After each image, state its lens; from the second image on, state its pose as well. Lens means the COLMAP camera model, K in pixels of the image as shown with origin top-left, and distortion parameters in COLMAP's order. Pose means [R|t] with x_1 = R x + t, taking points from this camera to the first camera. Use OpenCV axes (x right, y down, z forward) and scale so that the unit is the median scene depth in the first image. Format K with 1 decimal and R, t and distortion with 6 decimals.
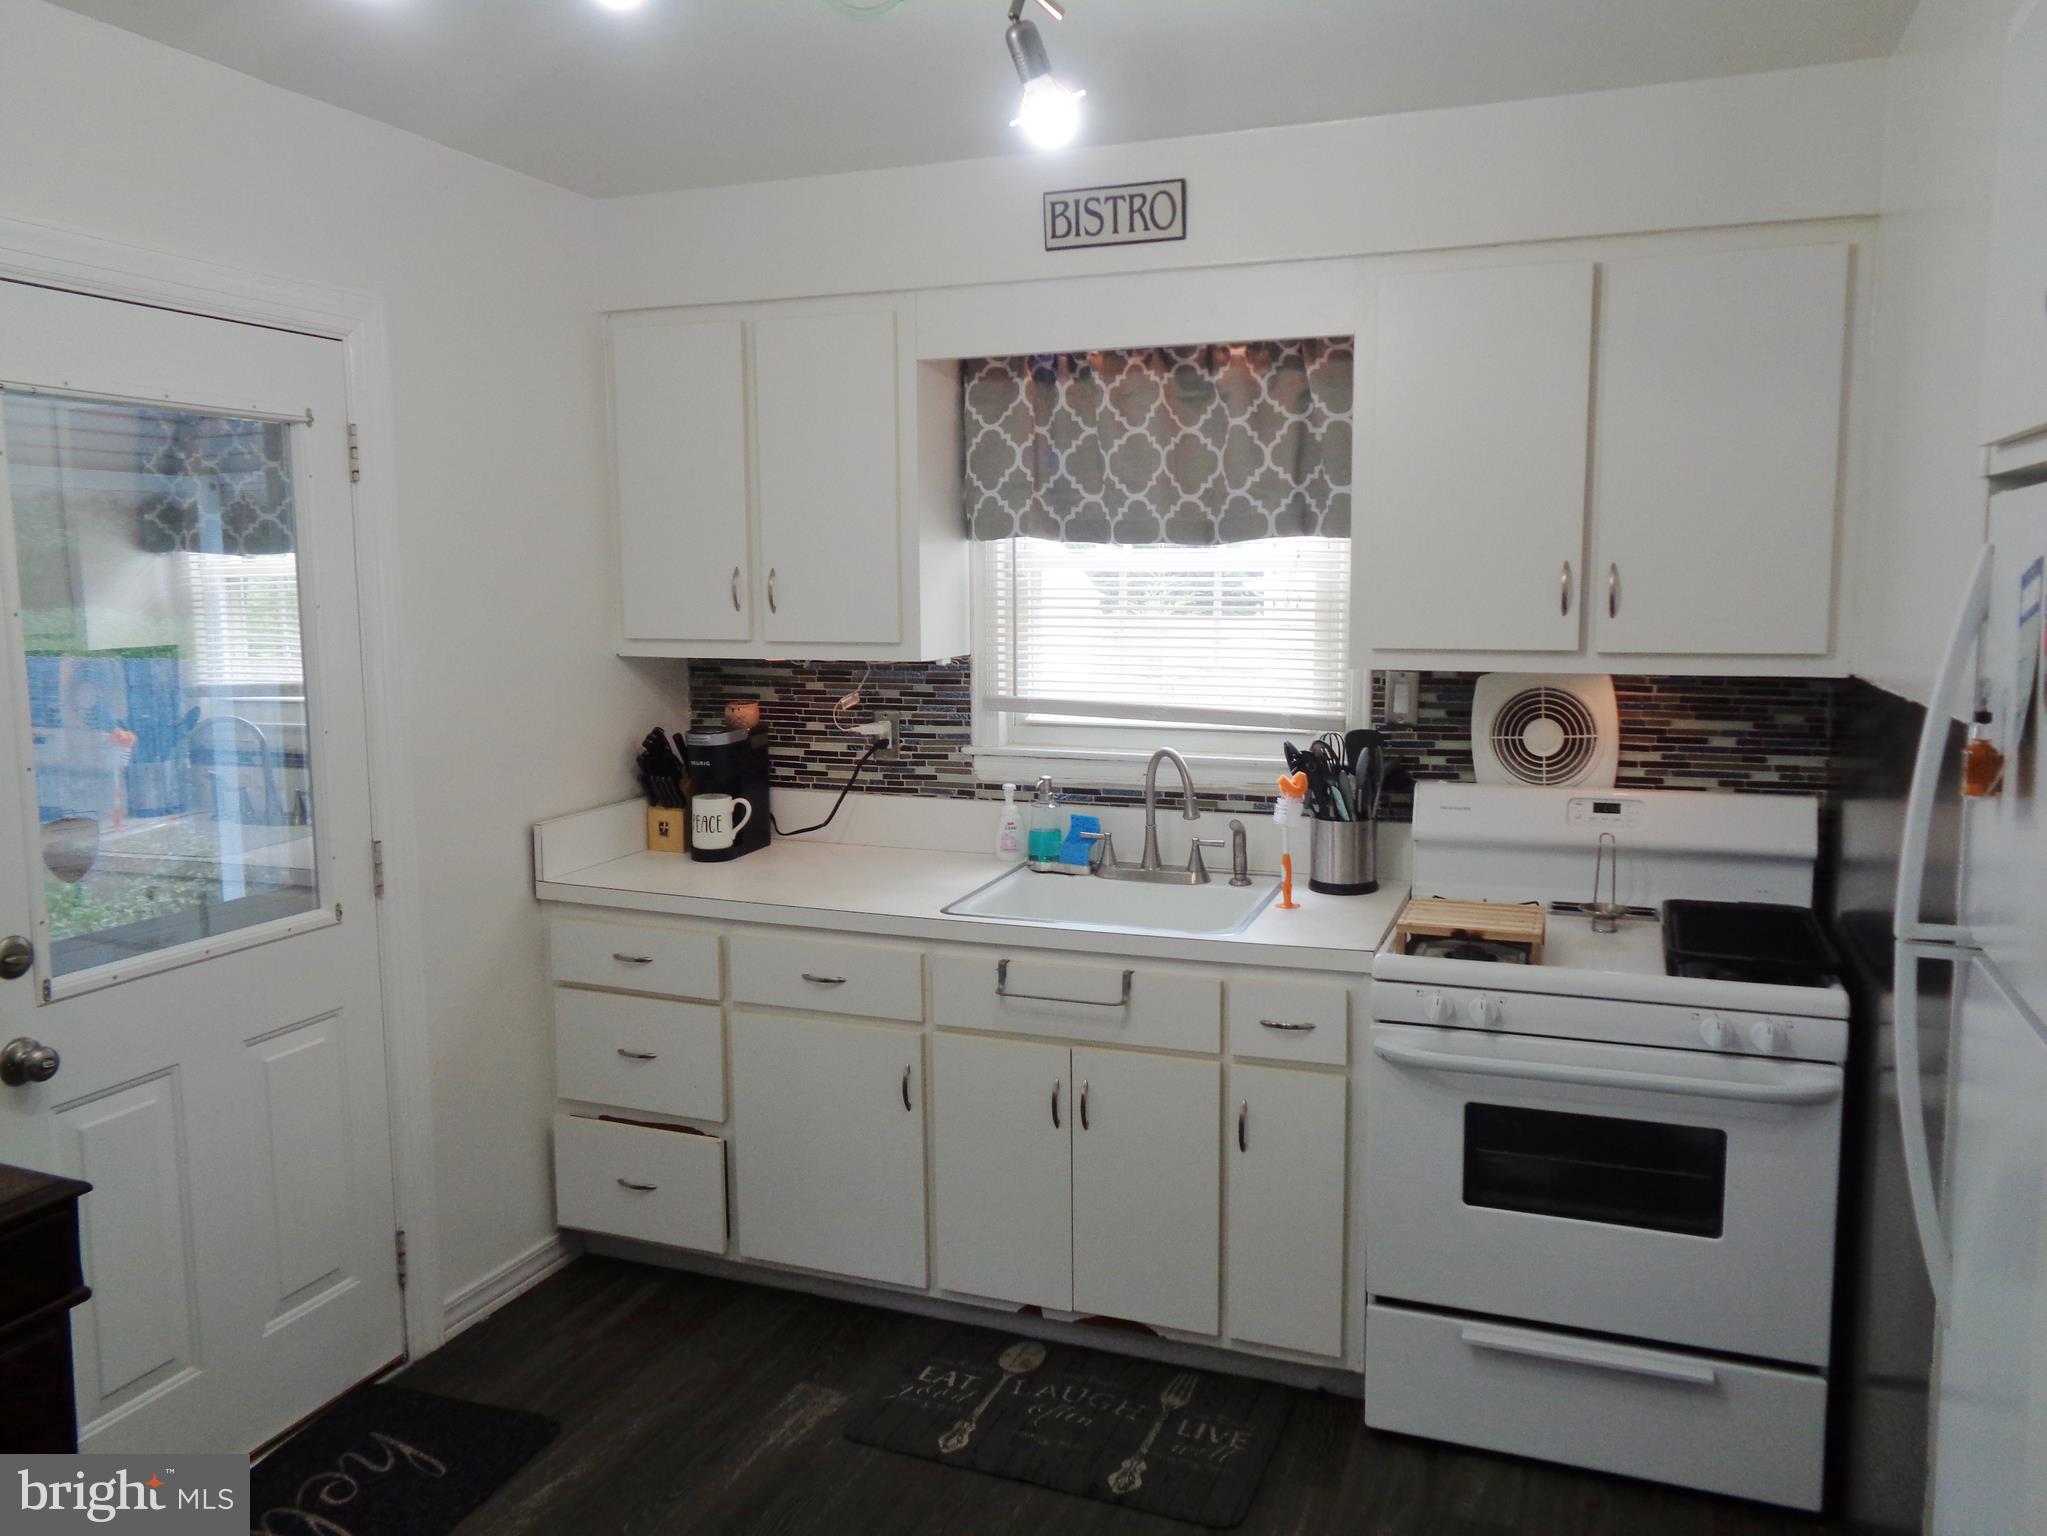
lens RADIAL K [[1522.5, 0, 1032.2], [0, 1522.5, 762.1], [0, 0, 1]] dist [-0.002794, 0.008109]
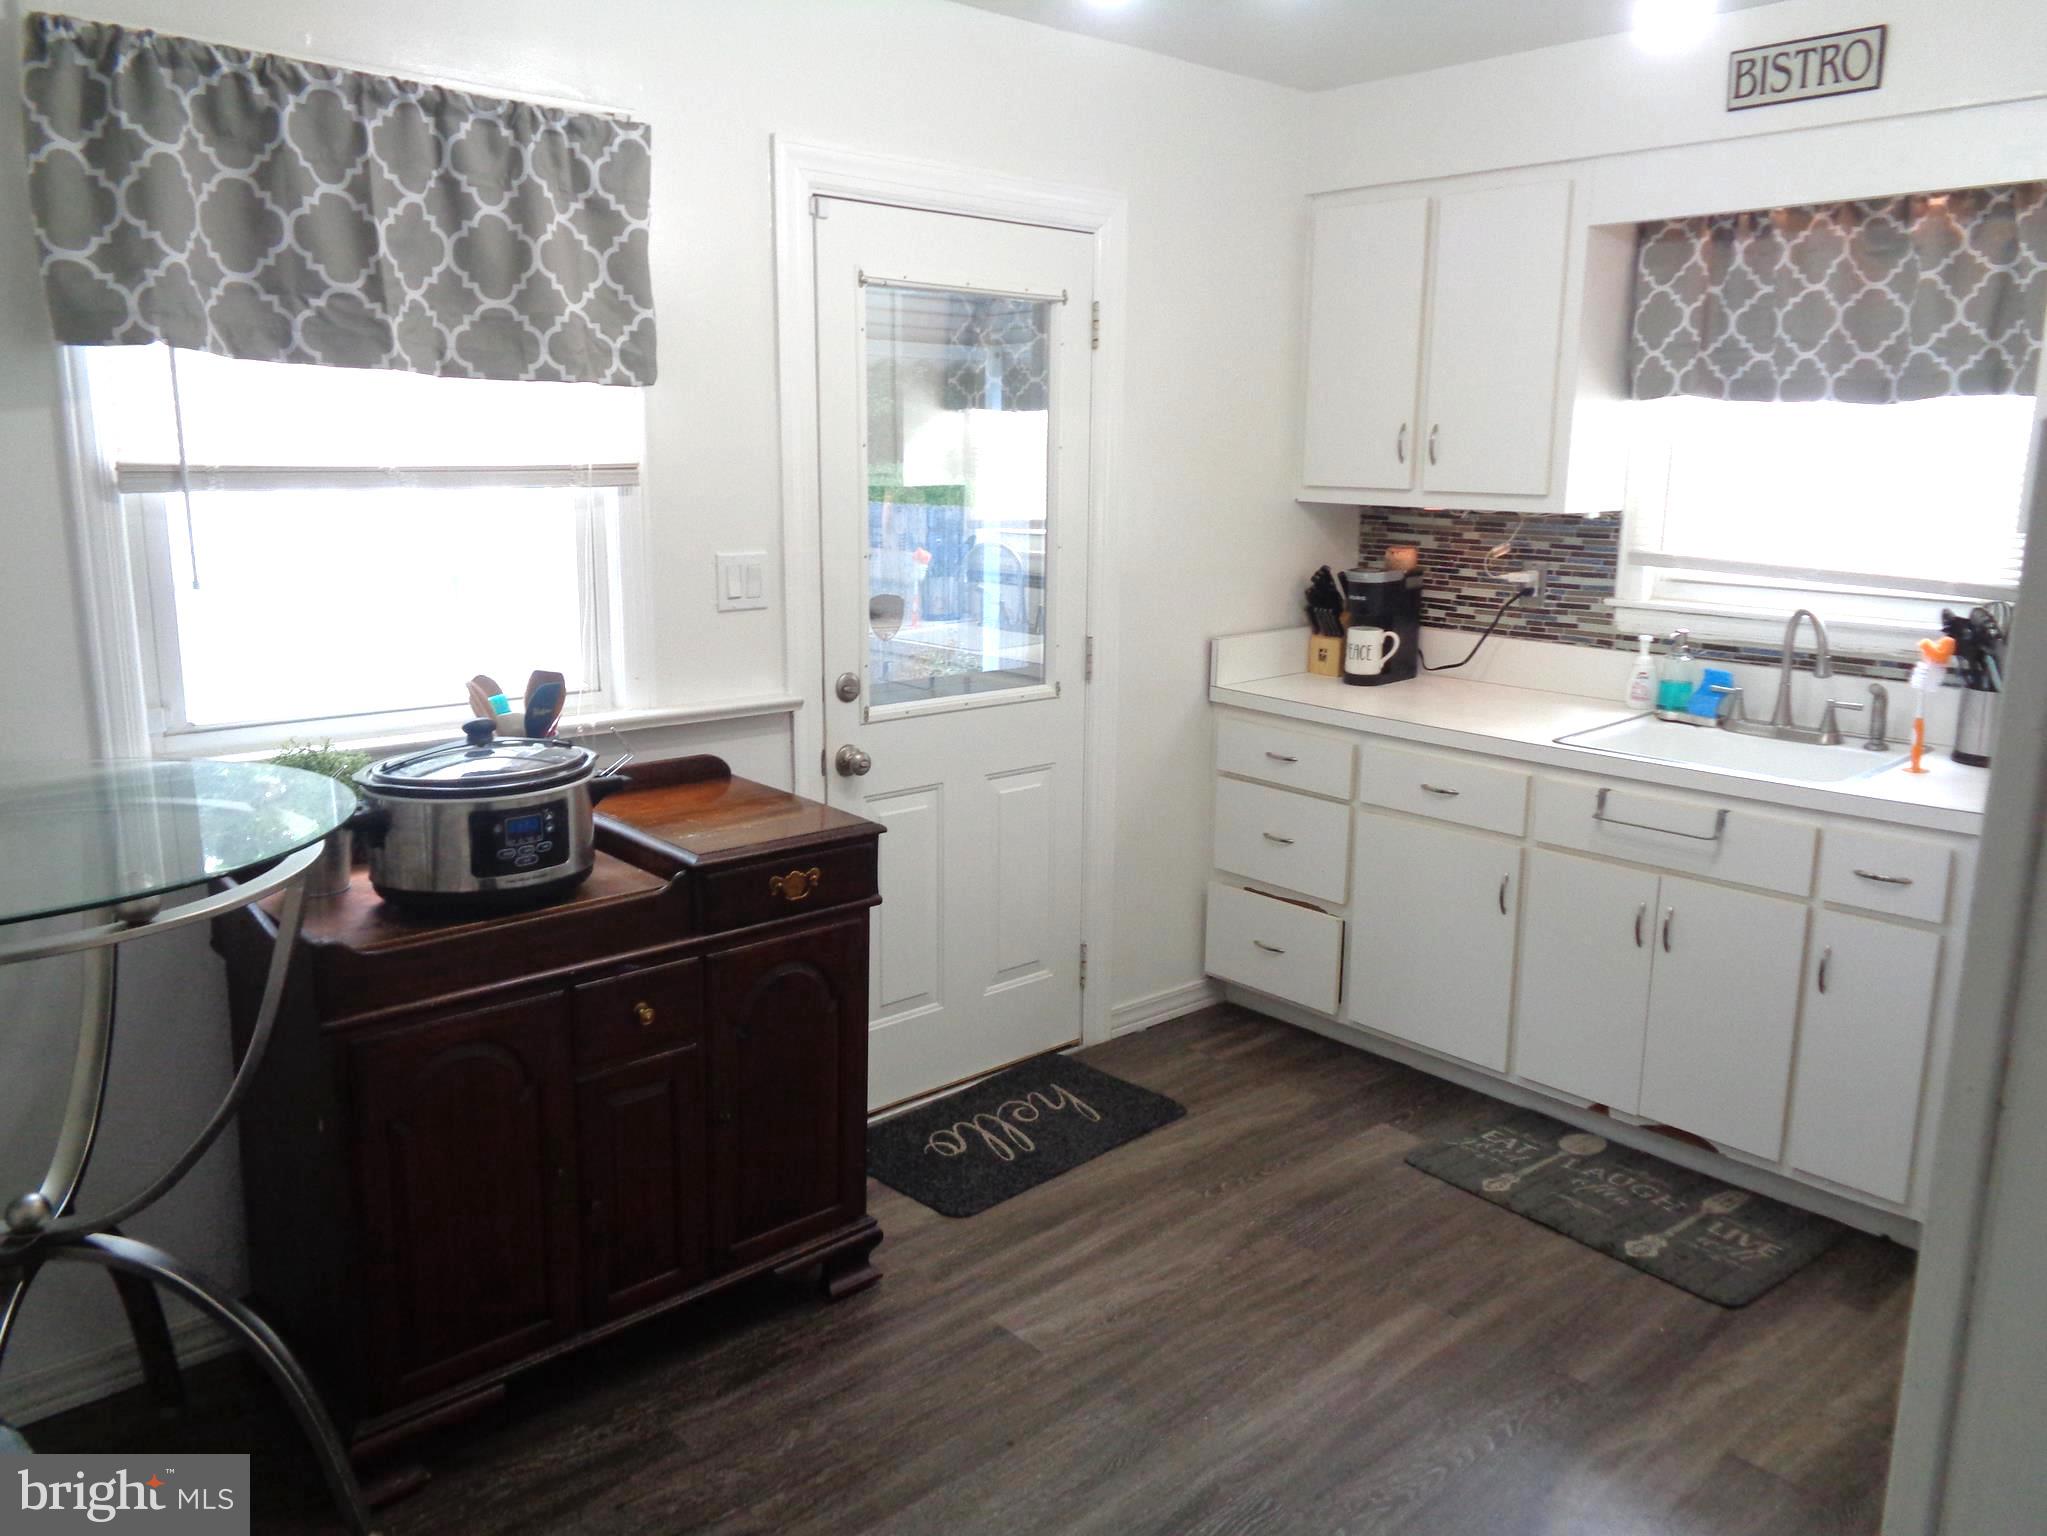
lens RADIAL K [[1522.5, 0, 1032.2], [0, 1522.5, 762.1], [0, 0, 1]] dist [-0.002794, 0.008109]
pose [[0.891847, 0.107342, -0.439415, 0.082789], [-0.071027, 0.992617, 0.098321, 0.029488], [0.446725, -0.056477, 0.892887, -0.138822]]
